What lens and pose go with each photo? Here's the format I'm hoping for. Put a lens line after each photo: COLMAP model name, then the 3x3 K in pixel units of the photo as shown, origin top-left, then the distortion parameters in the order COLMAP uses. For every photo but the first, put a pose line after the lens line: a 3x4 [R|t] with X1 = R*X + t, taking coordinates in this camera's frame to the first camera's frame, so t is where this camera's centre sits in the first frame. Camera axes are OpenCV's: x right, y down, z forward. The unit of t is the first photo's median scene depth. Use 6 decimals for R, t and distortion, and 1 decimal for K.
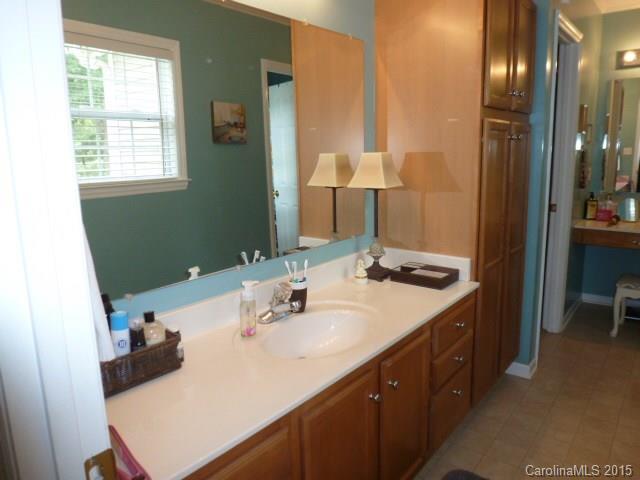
lens RADIAL K [[463.2, 0, 323.1], [0, 463.2, 245.0], [0, 0, 1]] dist [-0.050426, 0.009593]
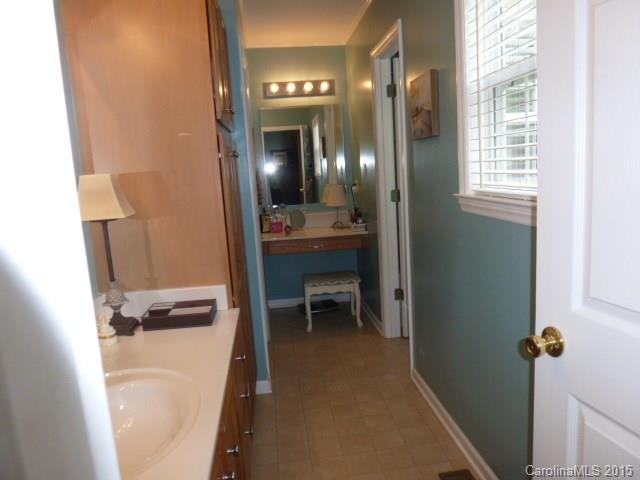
lens RADIAL K [[463.2, 0, 323.1], [0, 463.2, 245.0], [0, 0, 1]] dist [-0.050426, 0.009593]
pose [[0.700750, -0.134508, 0.700612, -0.168318], [0.179404, 0.983730, 0.009423, -0.020864], [-0.690481, 0.119090, 0.713480, 0.192006]]
